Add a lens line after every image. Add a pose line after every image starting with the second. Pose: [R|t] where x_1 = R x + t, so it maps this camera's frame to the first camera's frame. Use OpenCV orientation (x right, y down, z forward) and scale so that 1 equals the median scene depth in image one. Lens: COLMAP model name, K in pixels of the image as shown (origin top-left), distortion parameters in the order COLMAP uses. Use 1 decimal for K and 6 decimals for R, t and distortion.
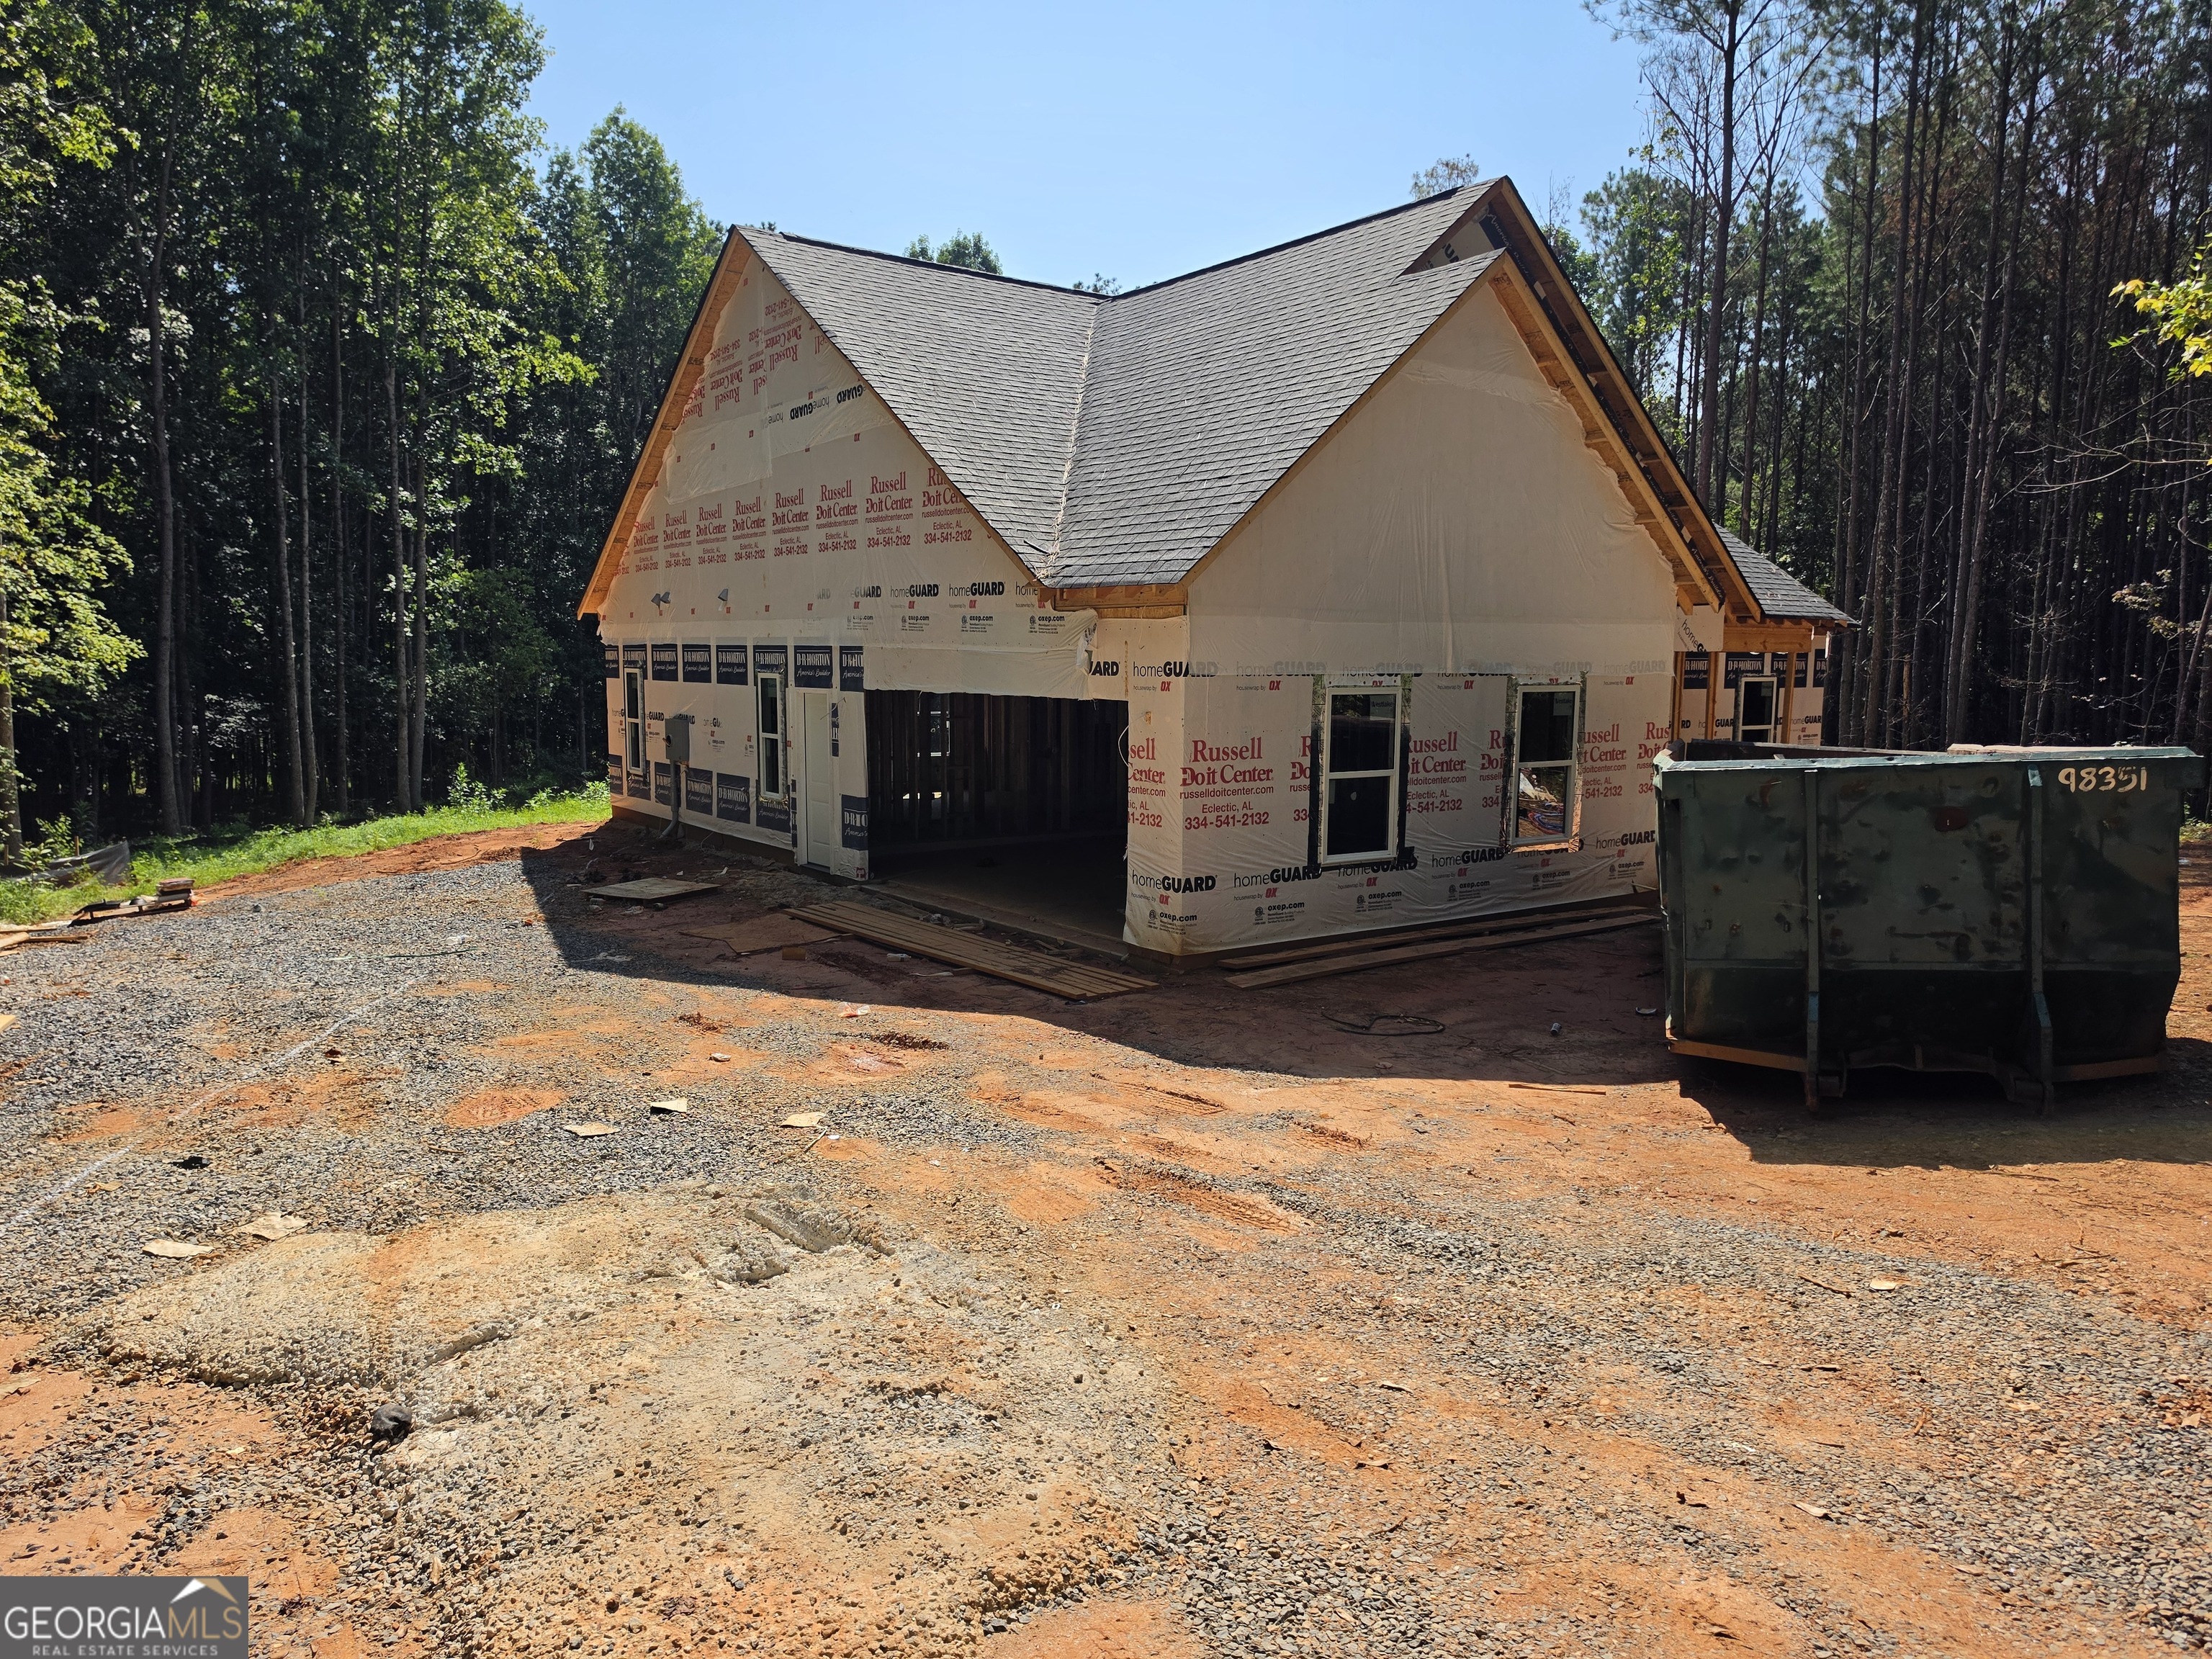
lens RADIAL K [[1488.9, 0, 1106.0], [0, 1488.9, 829.5], [0, 0, 1]] dist [0.116615, -0.156253]
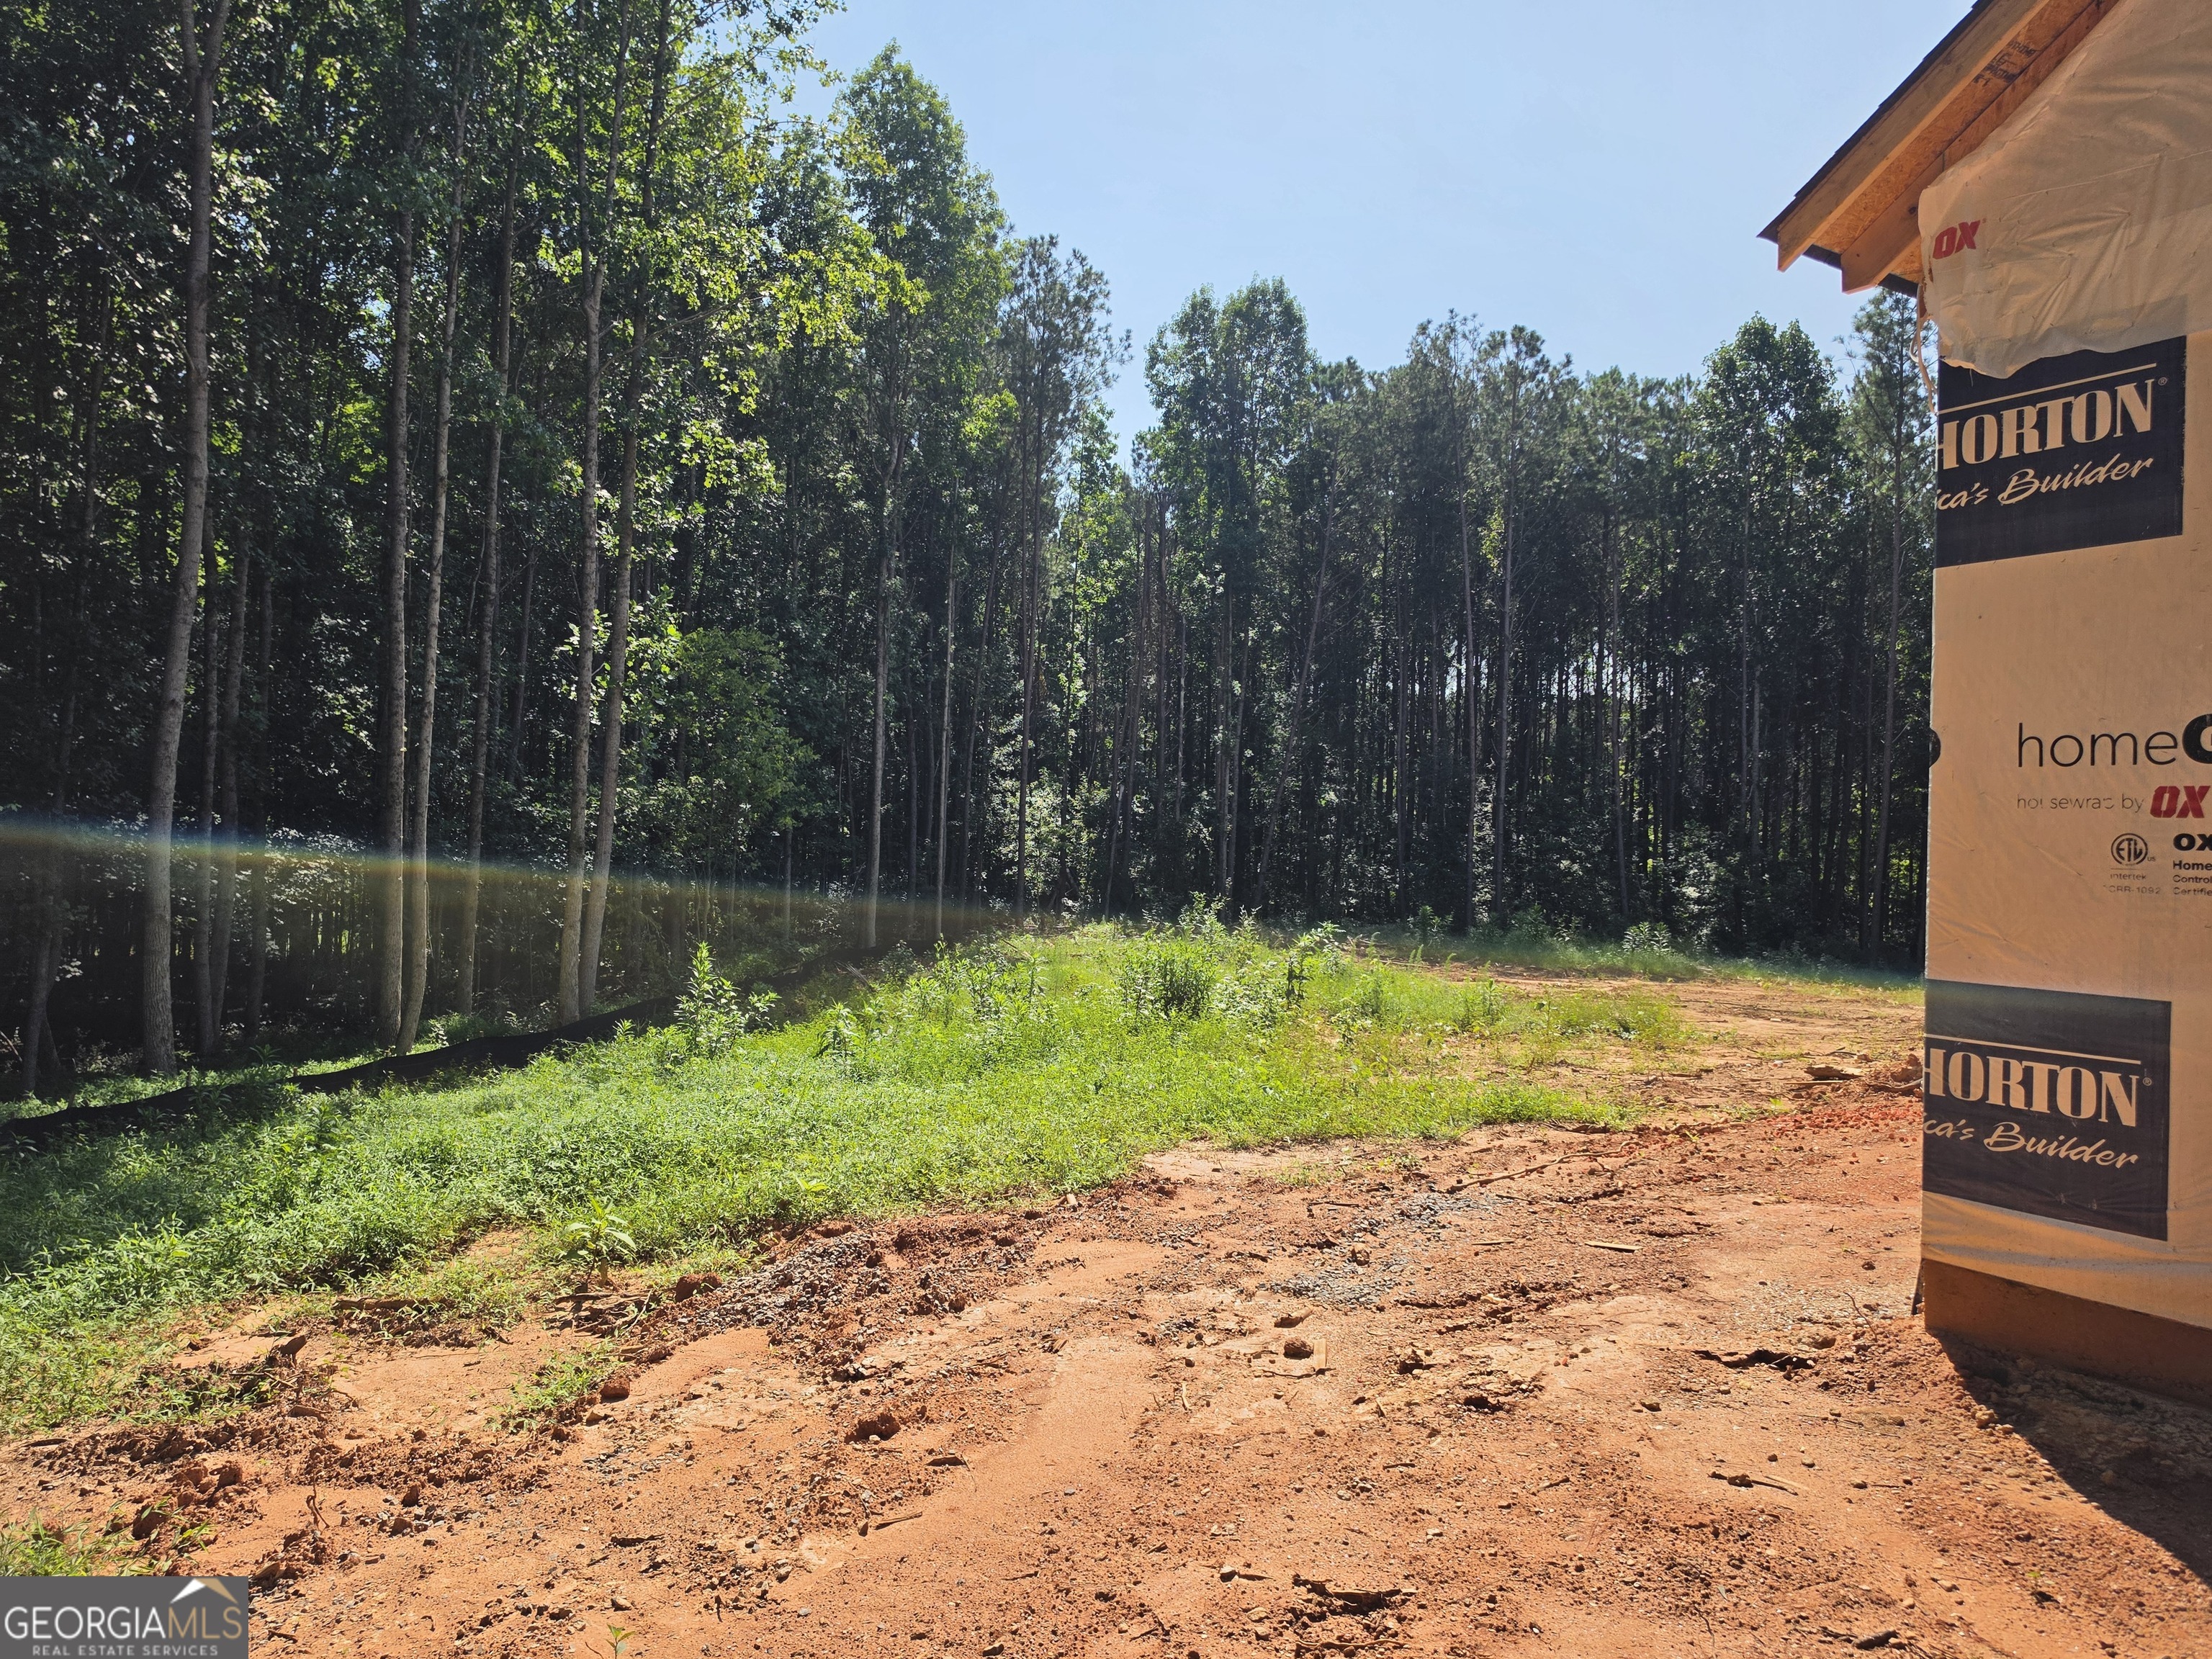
lens RADIAL K [[1488.9, 0, 1106.0], [0, 1488.9, 829.5], [0, 0, 1]] dist [0.116615, -0.156253]
pose [[0.998005, 0.015617, -0.061169, -0.216975], [-0.022388, 0.993500, -0.111613, -0.024121], [0.059029, 0.112760, 0.991867, 0.418247]]
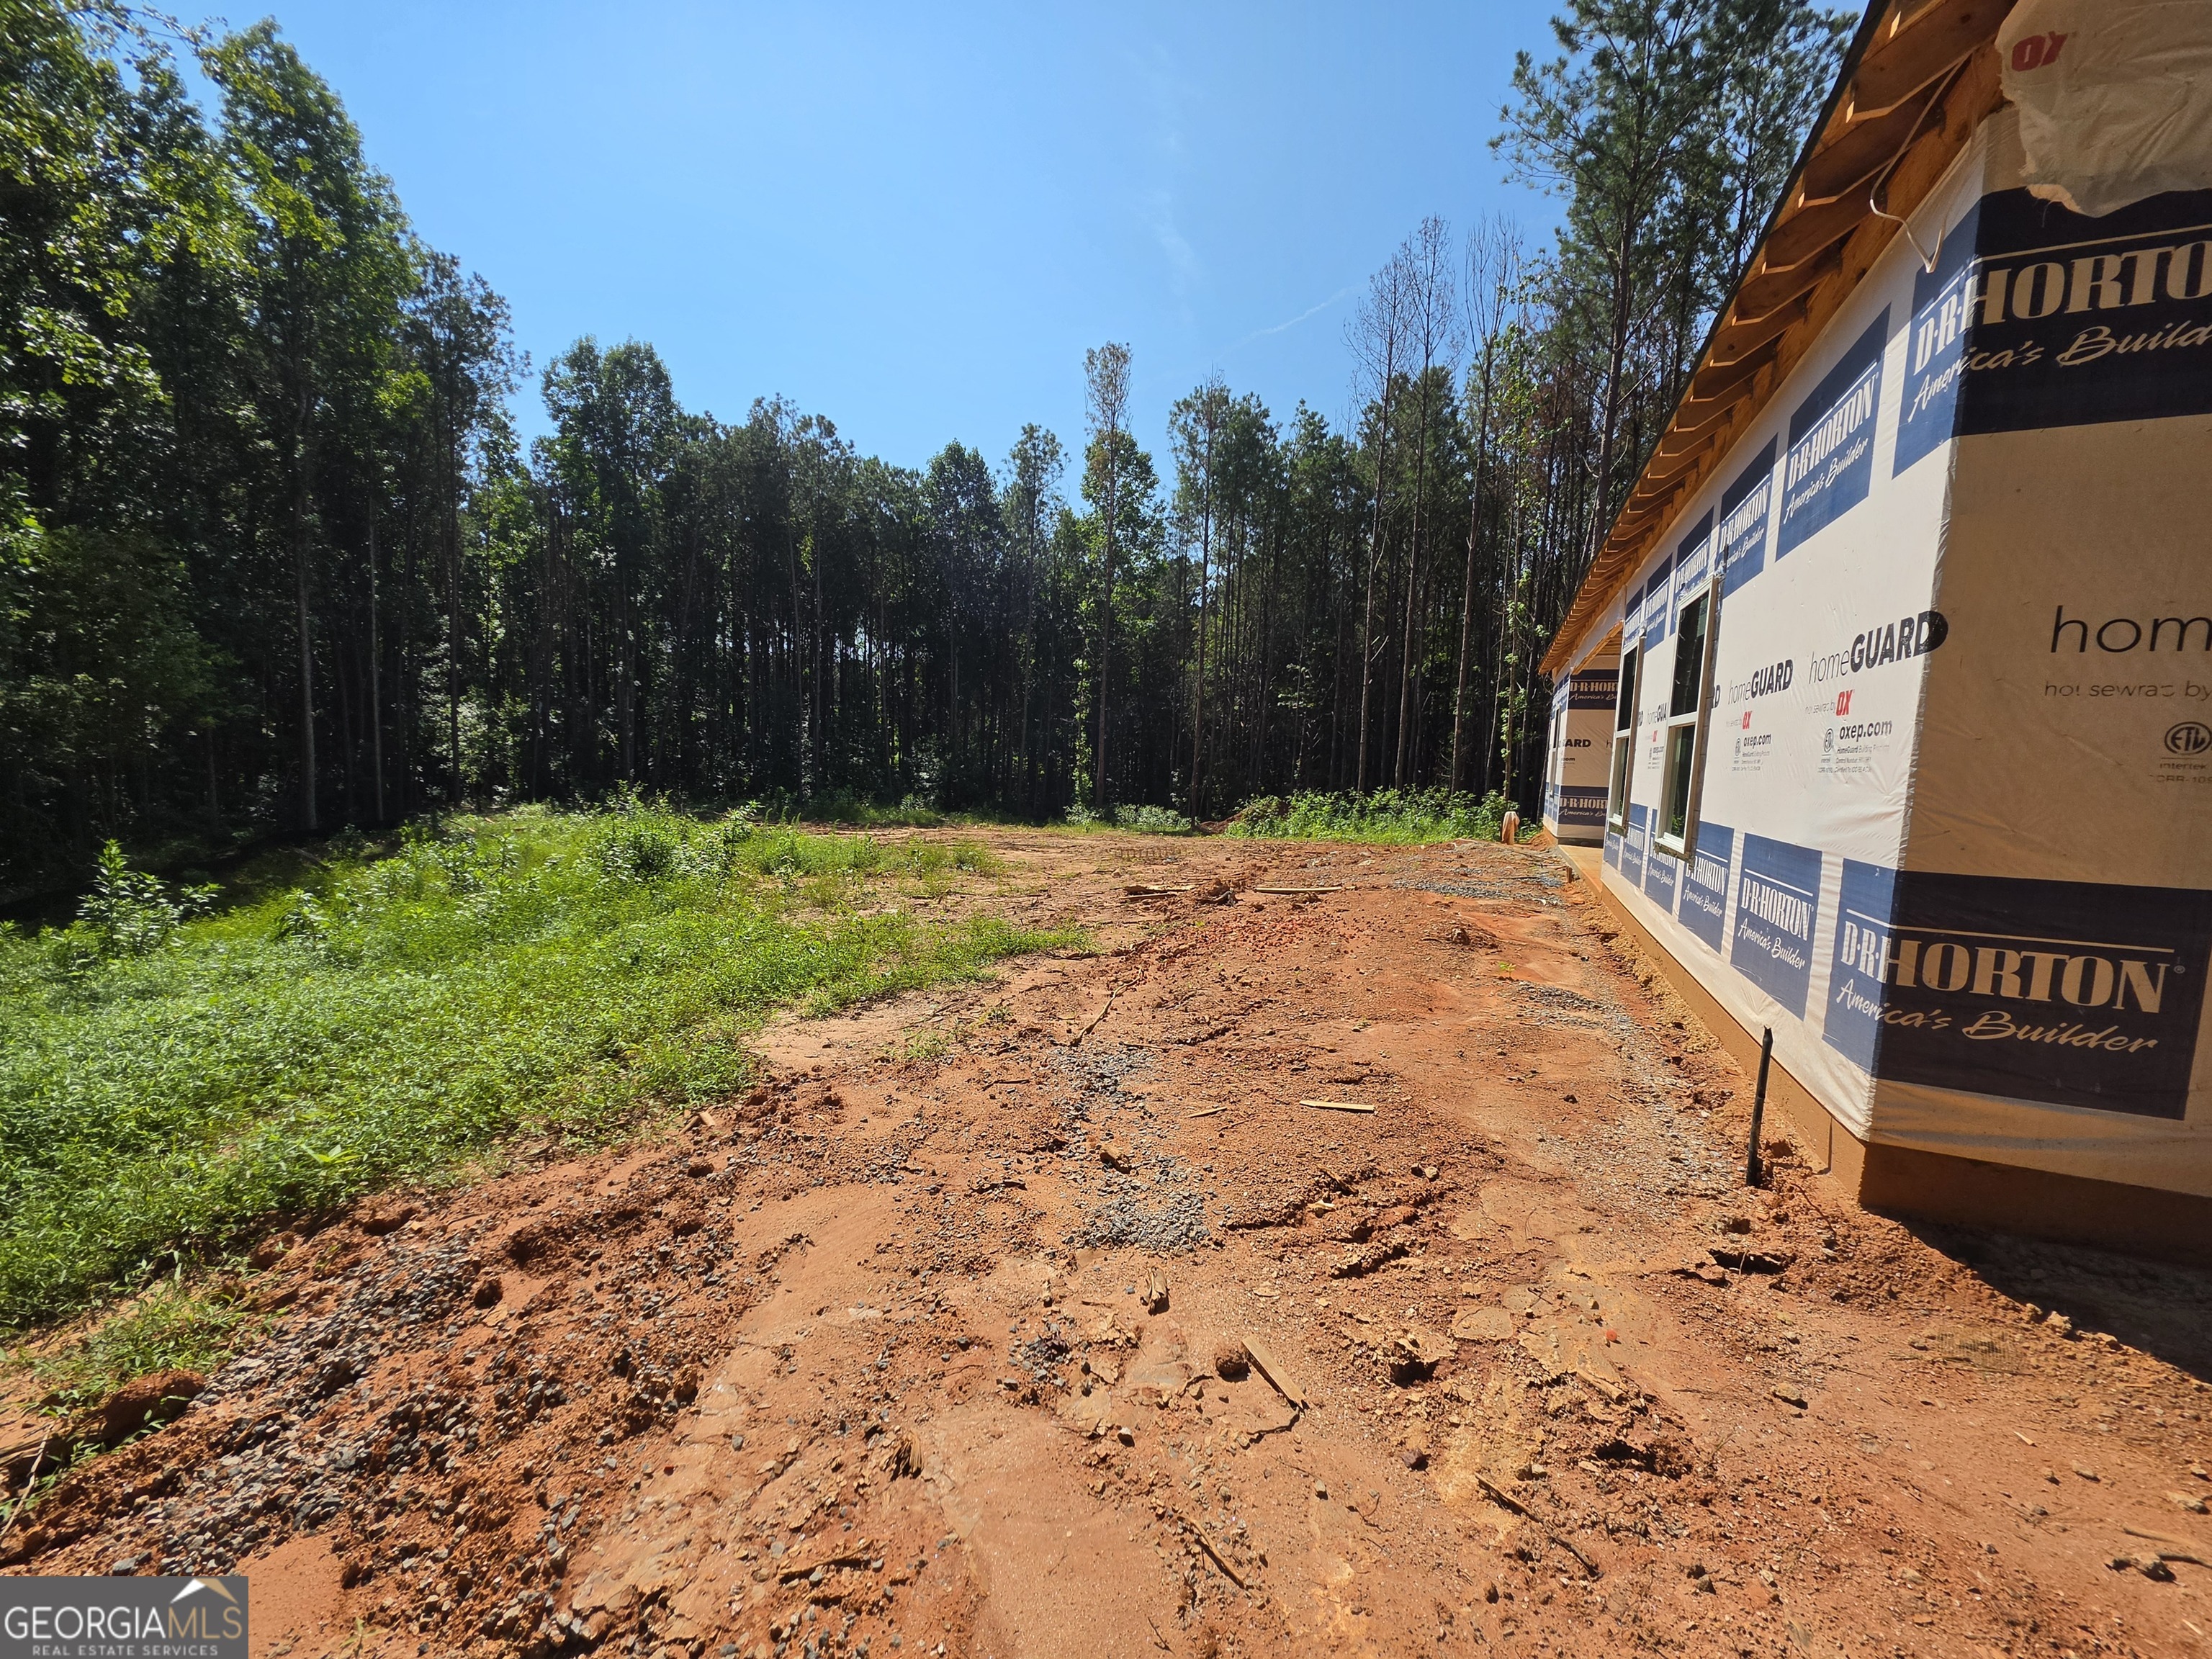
lens RADIAL K [[870.0, 0, 1081.7], [0, 870.0, 841.7], [0, 0, 1]] dist [-0.001166, 0.000608]
pose [[0.868961, -0.030298, 0.493953, -0.241752], [0.030451, 0.999506, 0.007739, -0.030335], [-0.493944, 0.008316, 0.869454, 0.494831]]
